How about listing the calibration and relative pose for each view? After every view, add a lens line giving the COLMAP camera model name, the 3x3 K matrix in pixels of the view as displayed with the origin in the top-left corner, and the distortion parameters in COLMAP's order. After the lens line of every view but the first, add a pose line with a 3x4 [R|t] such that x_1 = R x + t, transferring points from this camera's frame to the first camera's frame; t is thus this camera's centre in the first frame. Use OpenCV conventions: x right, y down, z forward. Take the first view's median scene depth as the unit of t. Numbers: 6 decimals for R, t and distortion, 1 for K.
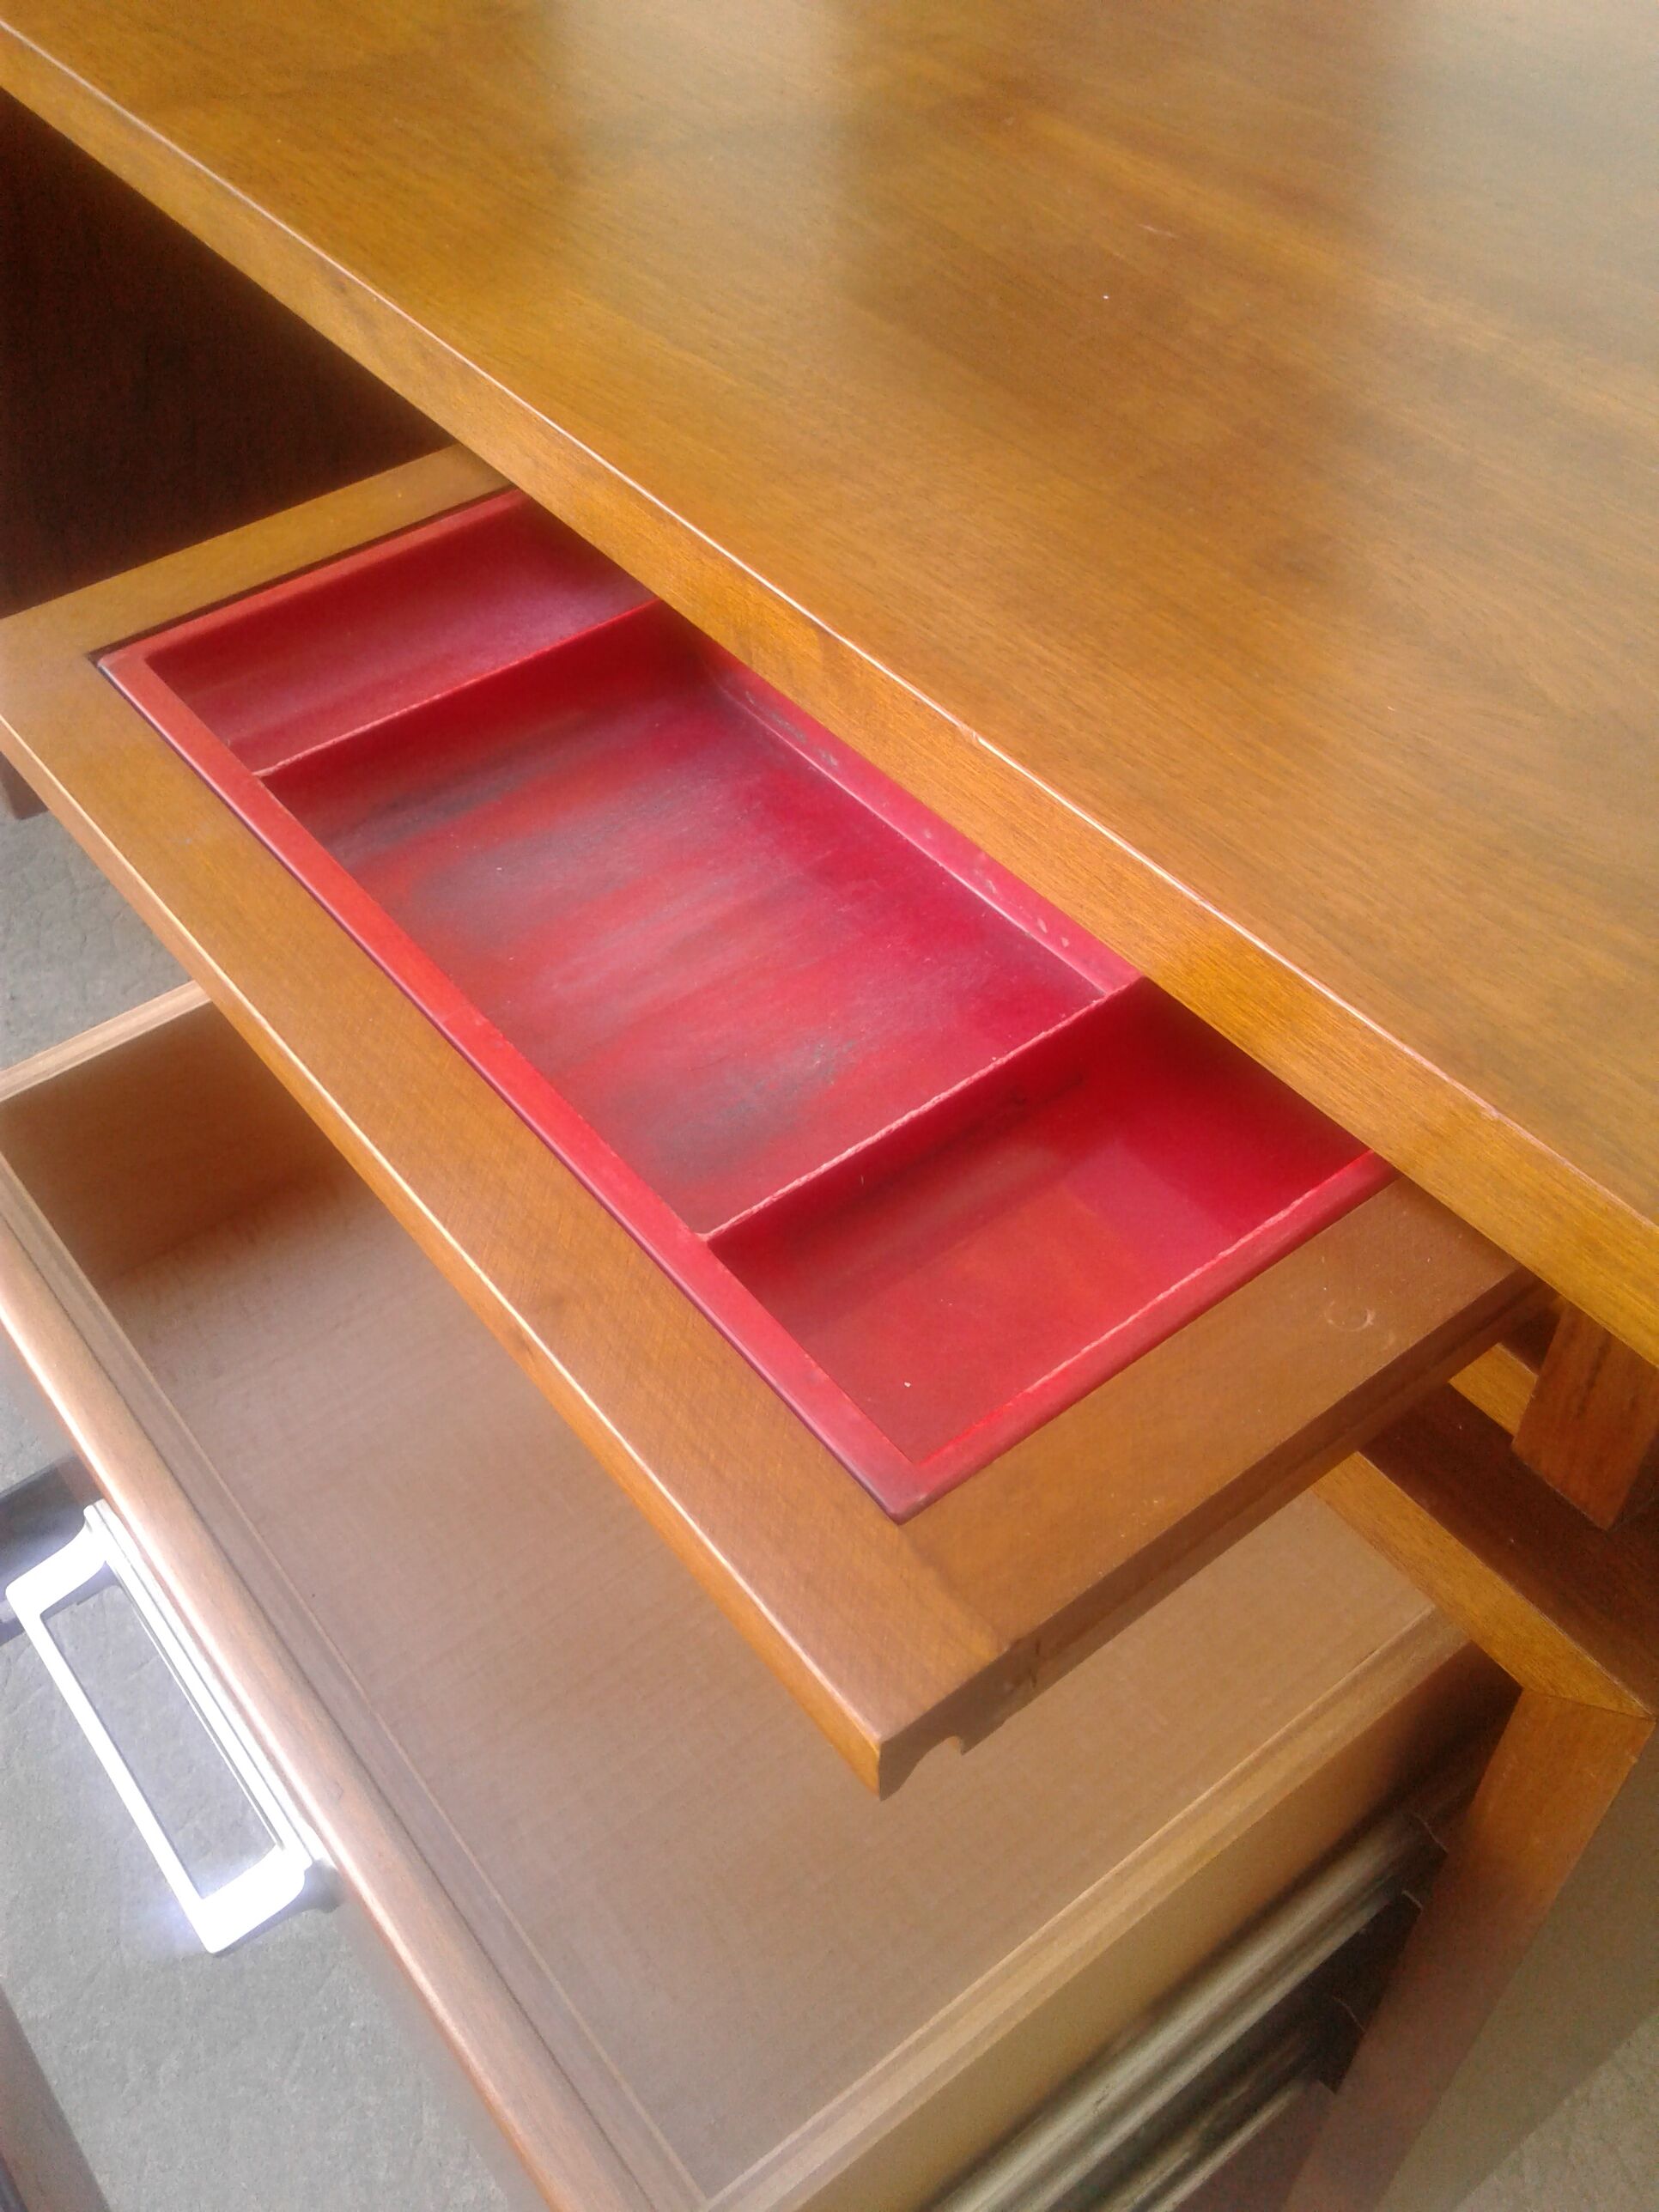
lens RADIAL K [[2069.3, 0, 829.6], [0, 2069.3, 1077.8], [0, 0, 1]] dist [0.101957, -0.174819]
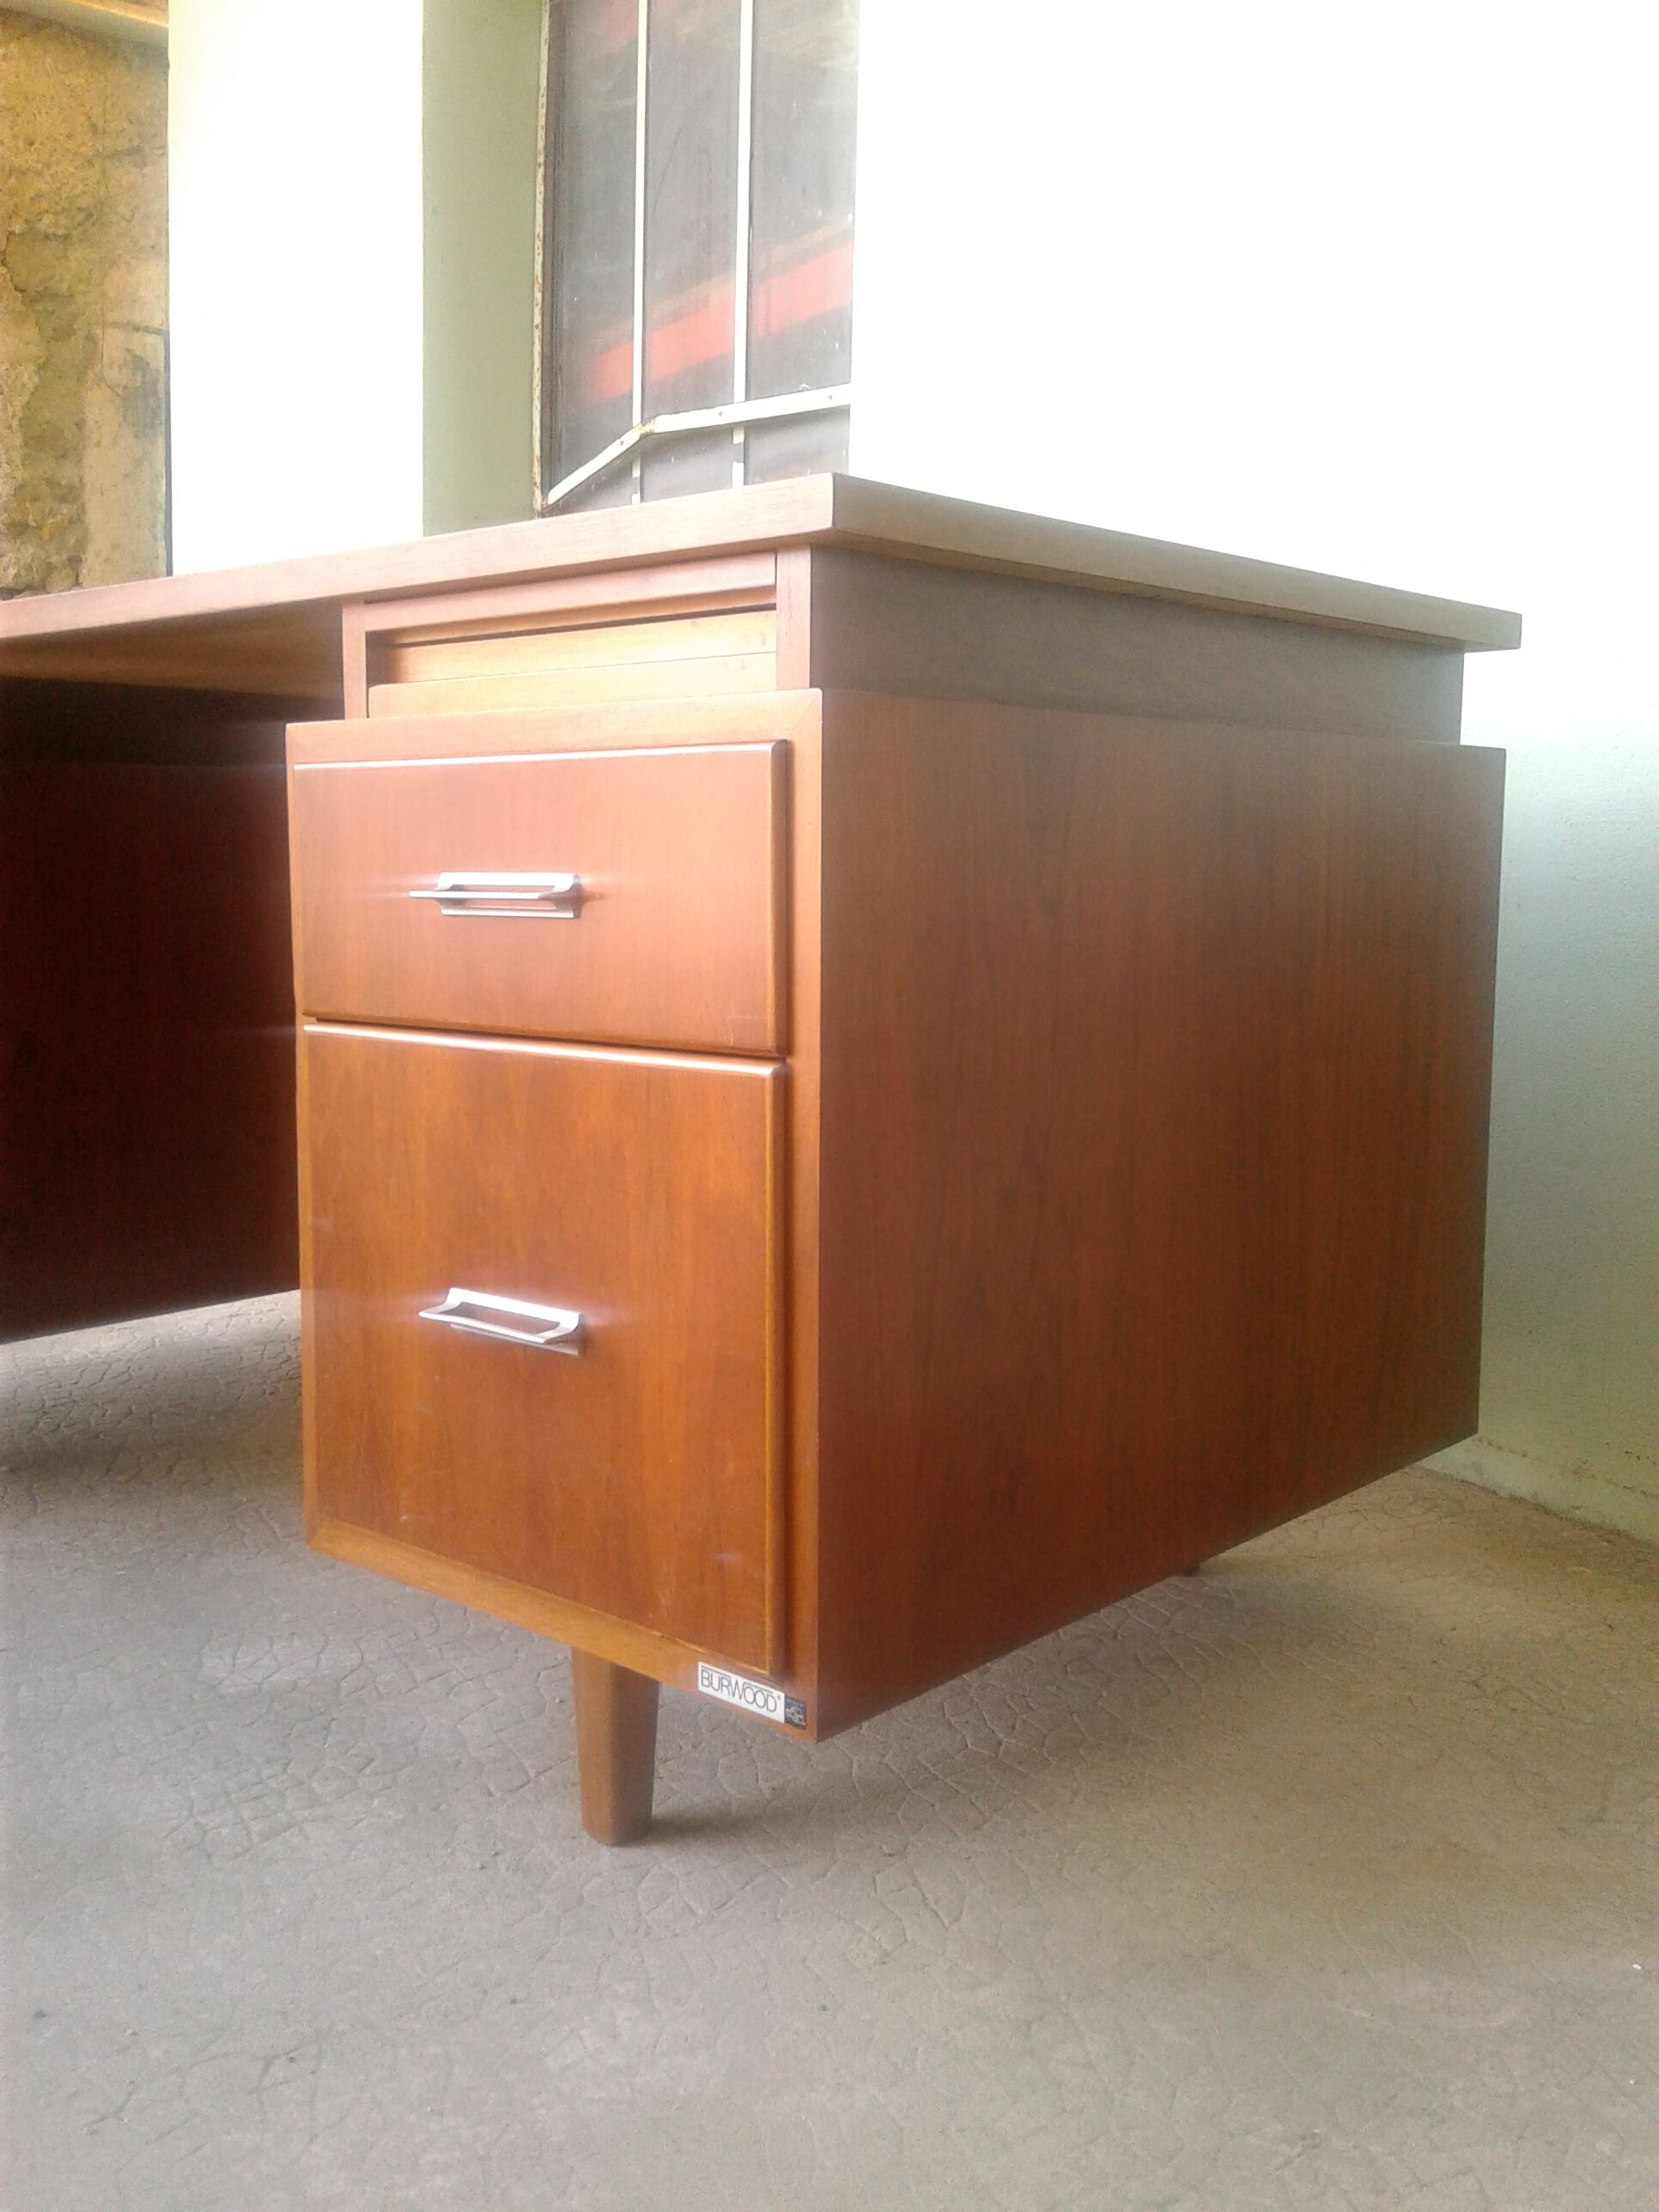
lens RADIAL K [[2086.1, 0, 860.4], [0, 2086.1, 1077.1], [0, 0, 1]] dist [0.072883, -0.125776]
pose [[0.978983, 0.008064, 0.203783, -0.074738], [0.128871, 0.749985, -0.648780, 1.609935], [-0.158066, 0.661406, 0.733183, -0.462634]]
